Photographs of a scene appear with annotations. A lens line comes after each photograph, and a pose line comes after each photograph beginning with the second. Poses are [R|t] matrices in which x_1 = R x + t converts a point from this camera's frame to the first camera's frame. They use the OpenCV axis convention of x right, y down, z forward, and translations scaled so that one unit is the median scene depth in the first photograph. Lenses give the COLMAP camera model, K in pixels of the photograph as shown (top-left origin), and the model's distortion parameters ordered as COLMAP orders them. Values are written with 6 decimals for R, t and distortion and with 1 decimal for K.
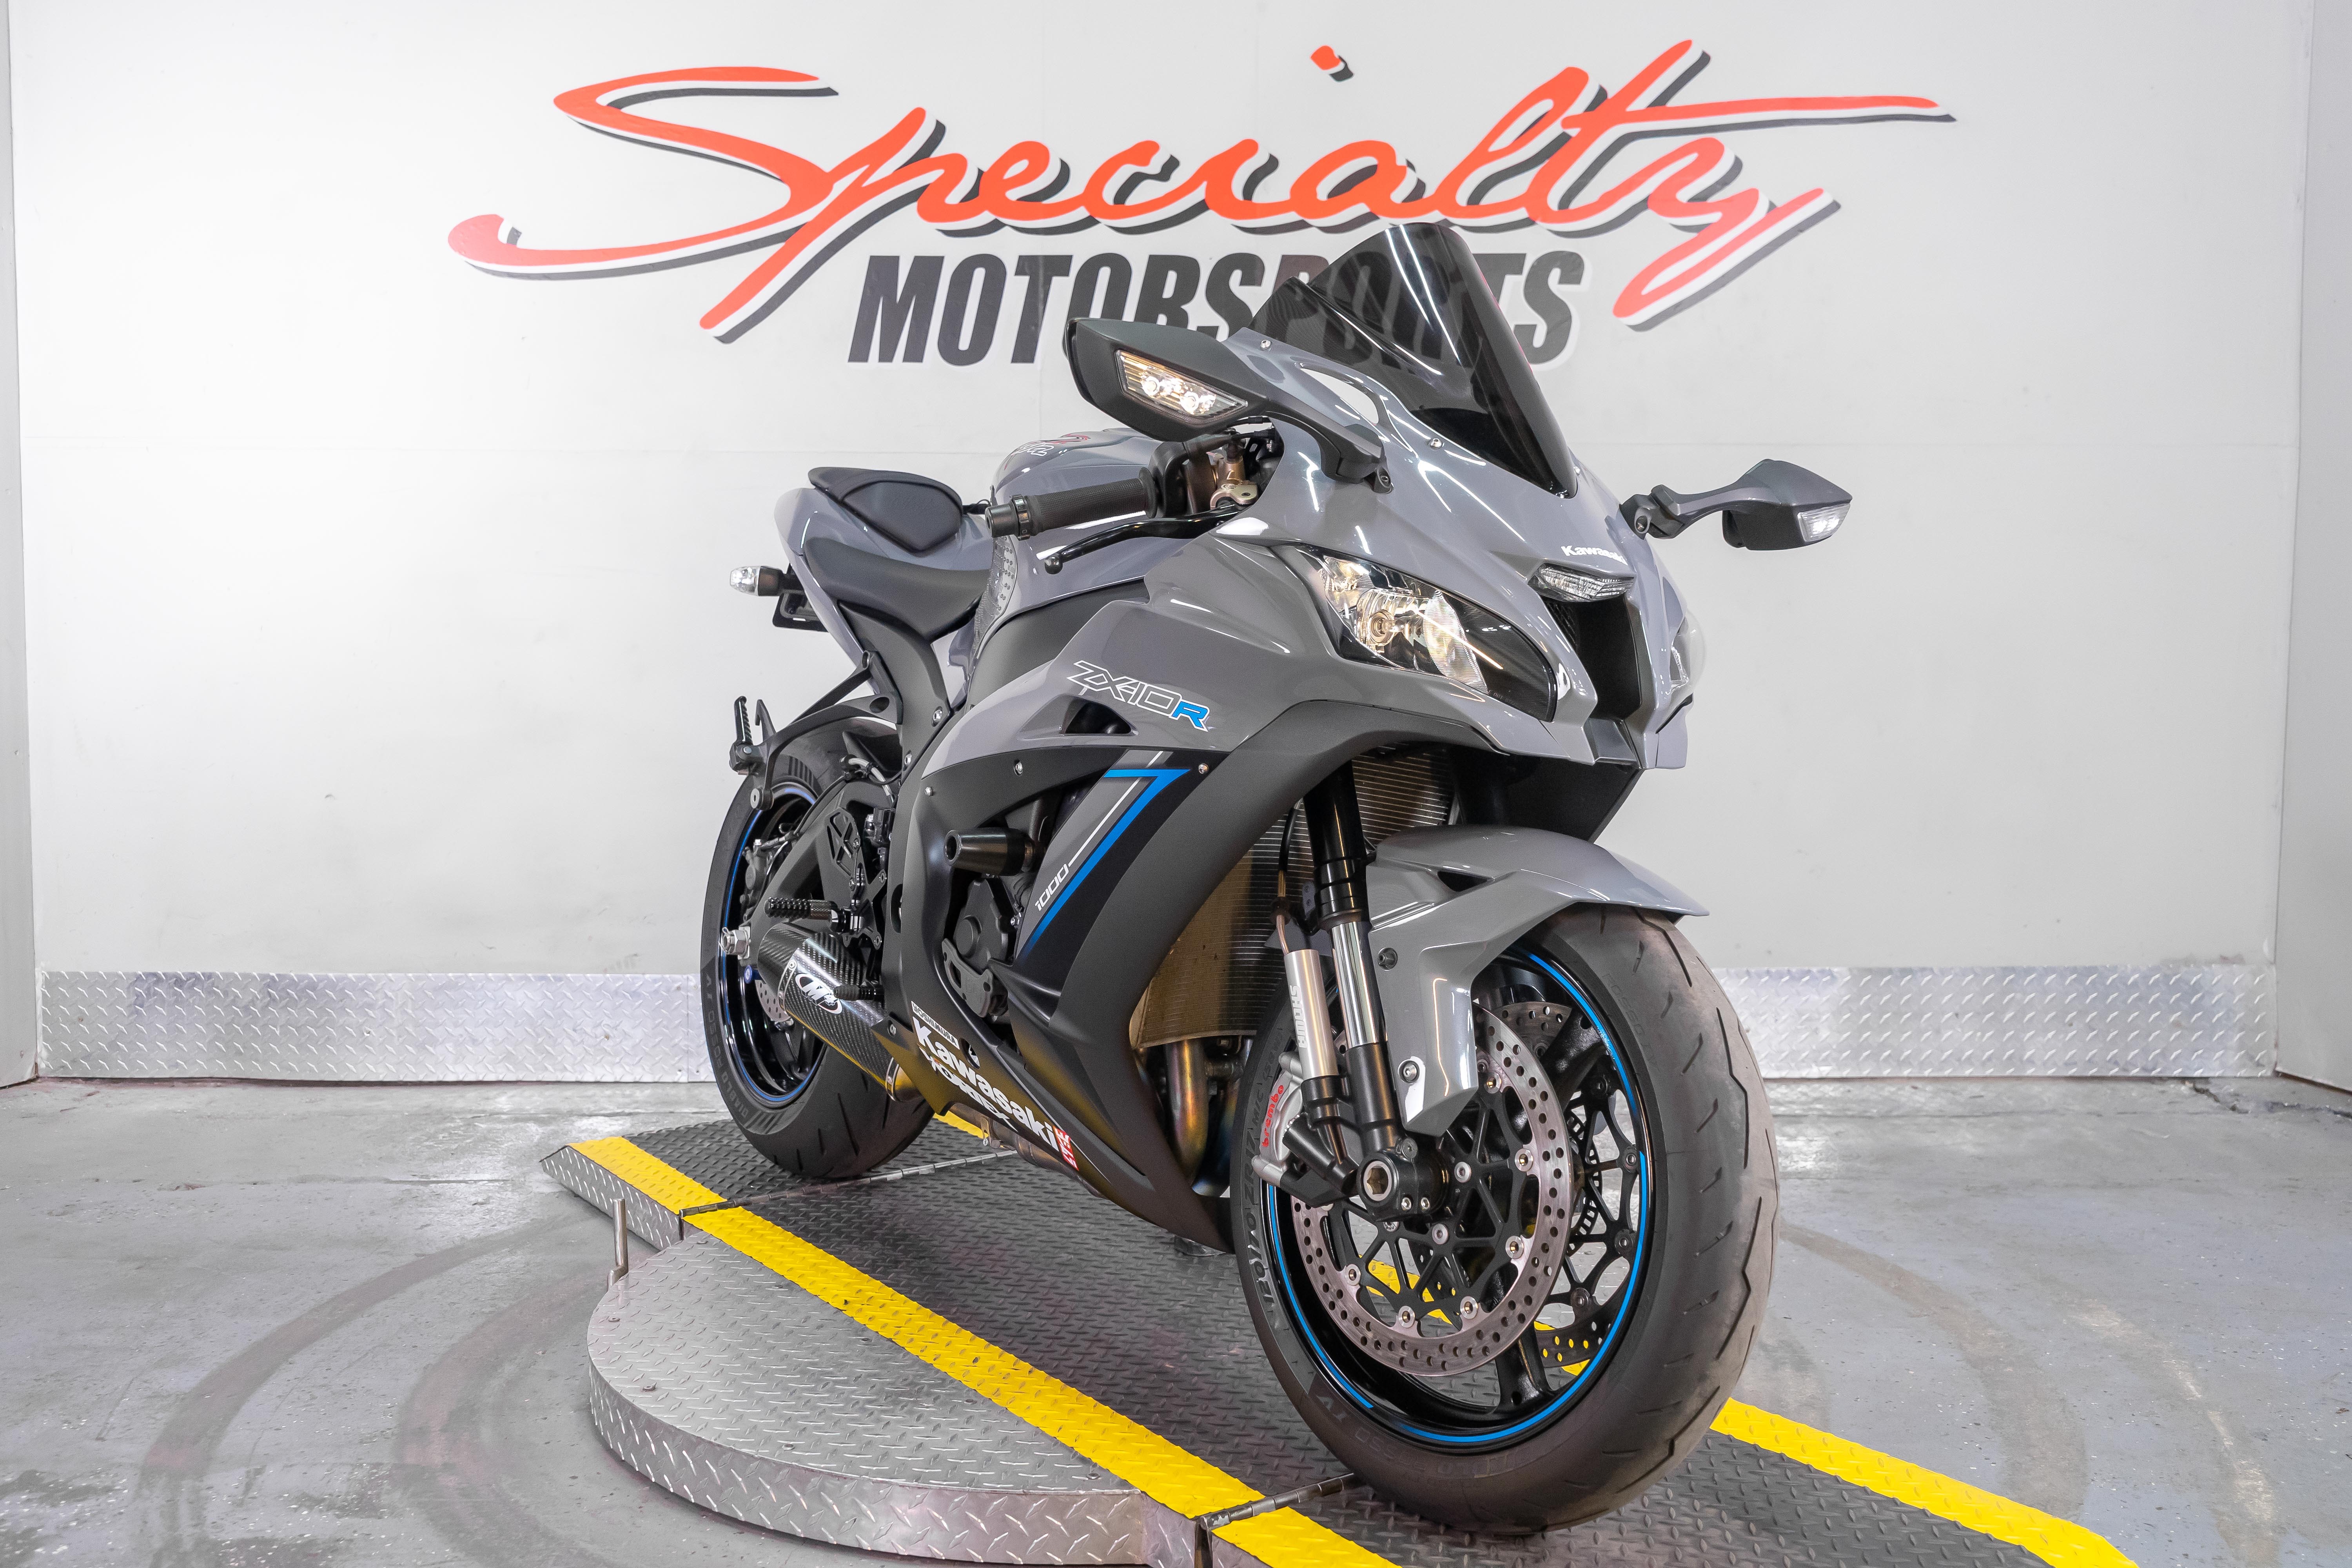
lens RADIAL K [[2255.4, 0, 1172.3], [0, 2255.4, 785.8], [0, 0, 1]] dist [0.002236, 0.000000]
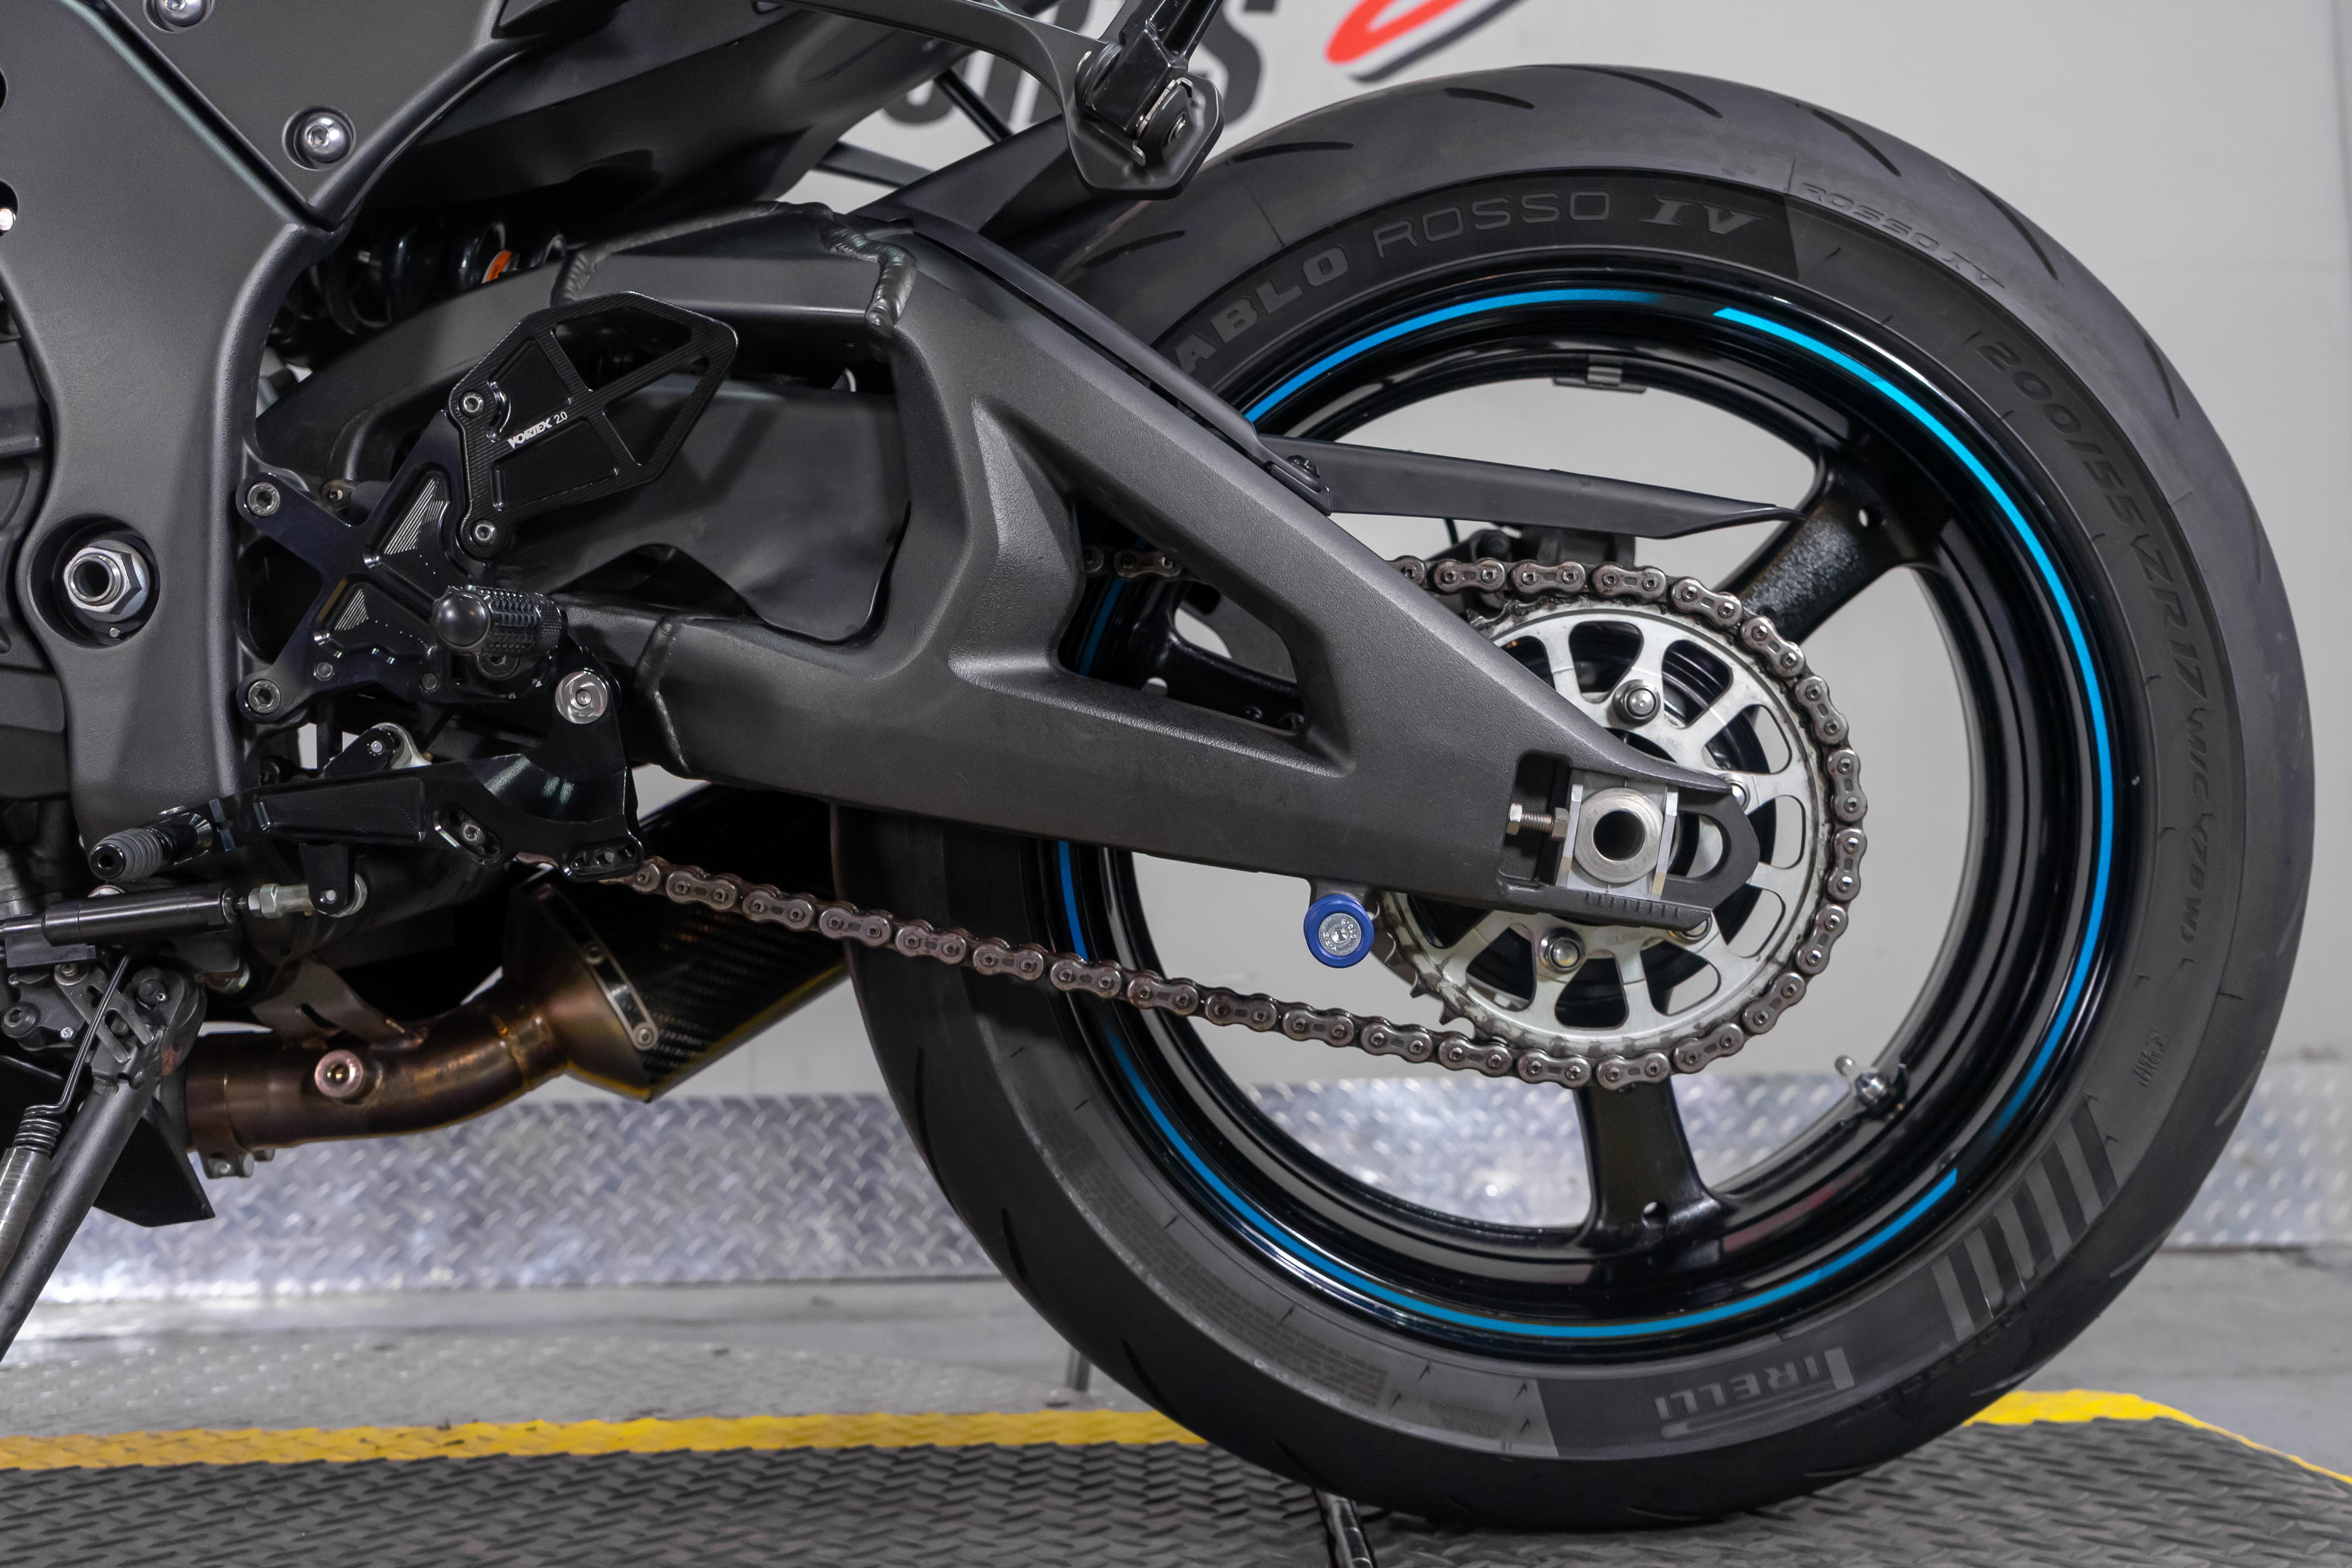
lens RADIAL K [[2255.4, 0, 1187.4], [0, 2255.4, 781.7], [0, 0, 1]] dist [0.002236, 0.000000]
pose [[0.995977, -0.000713, 0.089602, 0.094249], [0.015676, 0.985934, -0.166398, 0.102978], [-0.088223, 0.167133, 0.981979, 0.392779]]
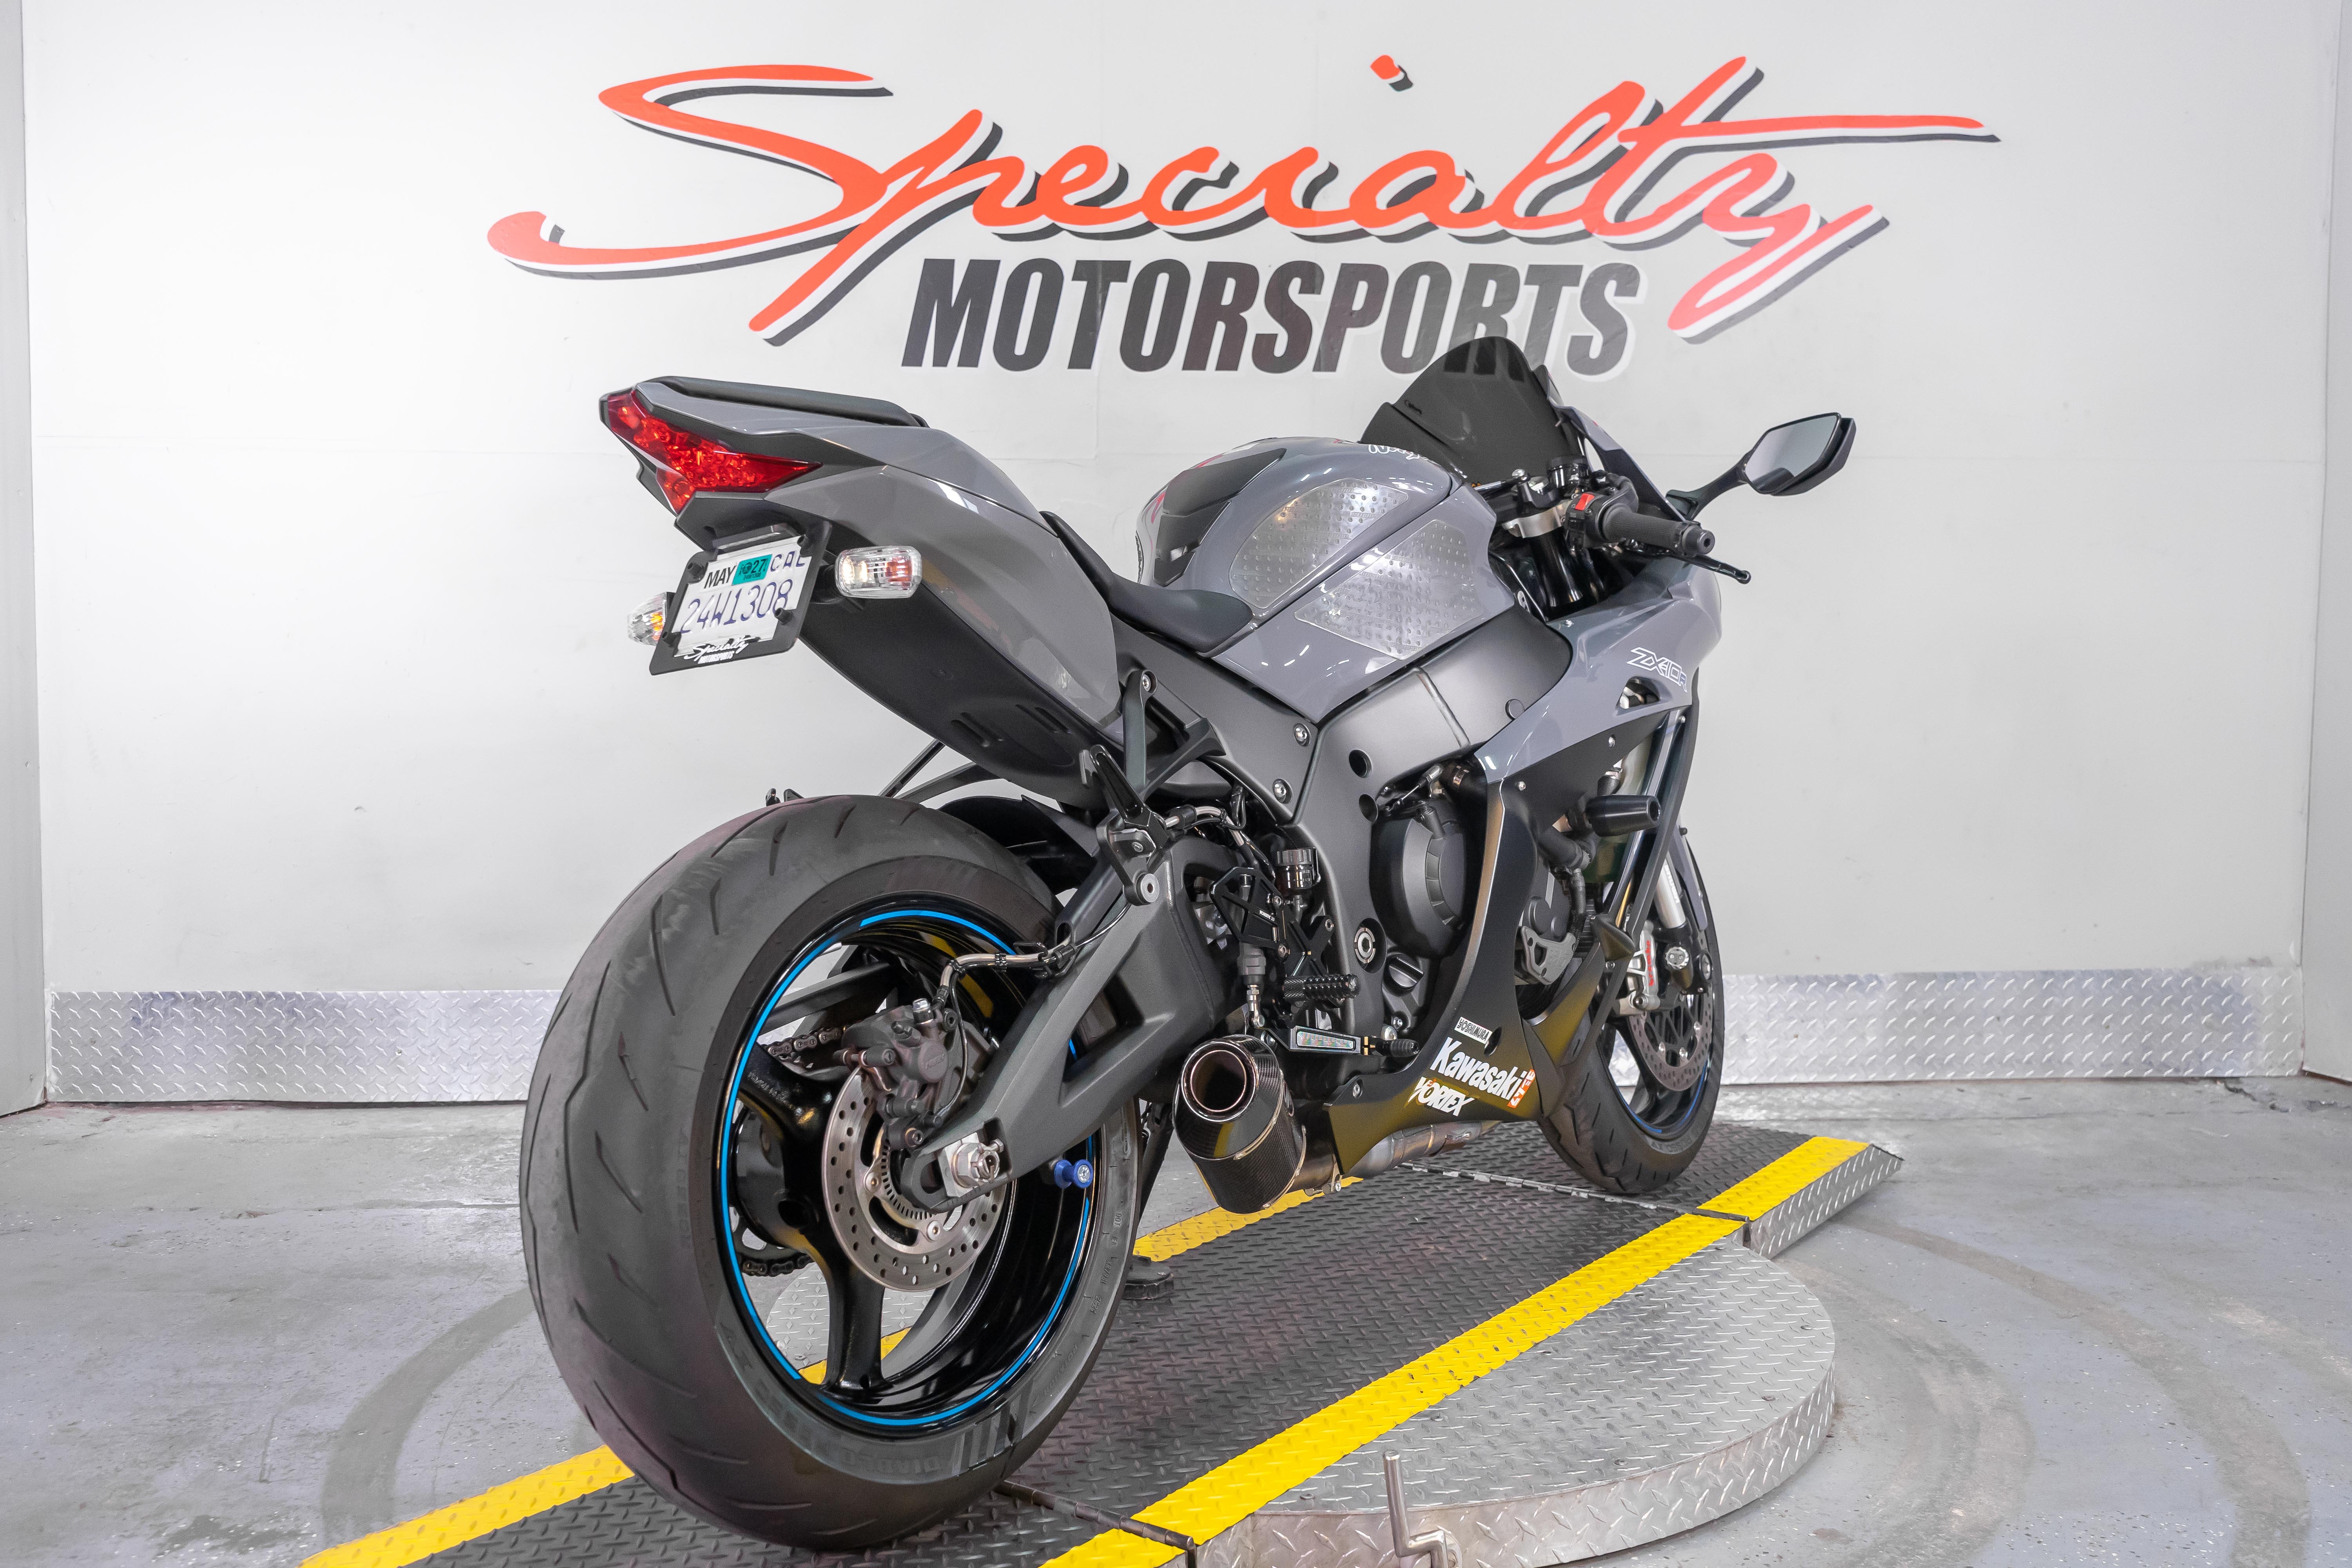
lens RADIAL K [[2255.4, 0, 1175.2], [0, 2255.4, 777.8], [0, 0, 1]] dist [0.002236, 0.000000]
pose [[0.997704, -0.002064, 0.067693, -0.092735], [0.002577, 0.999969, -0.007496, -0.000268], [-0.067675, 0.007653, 0.997678, 0.010156]]
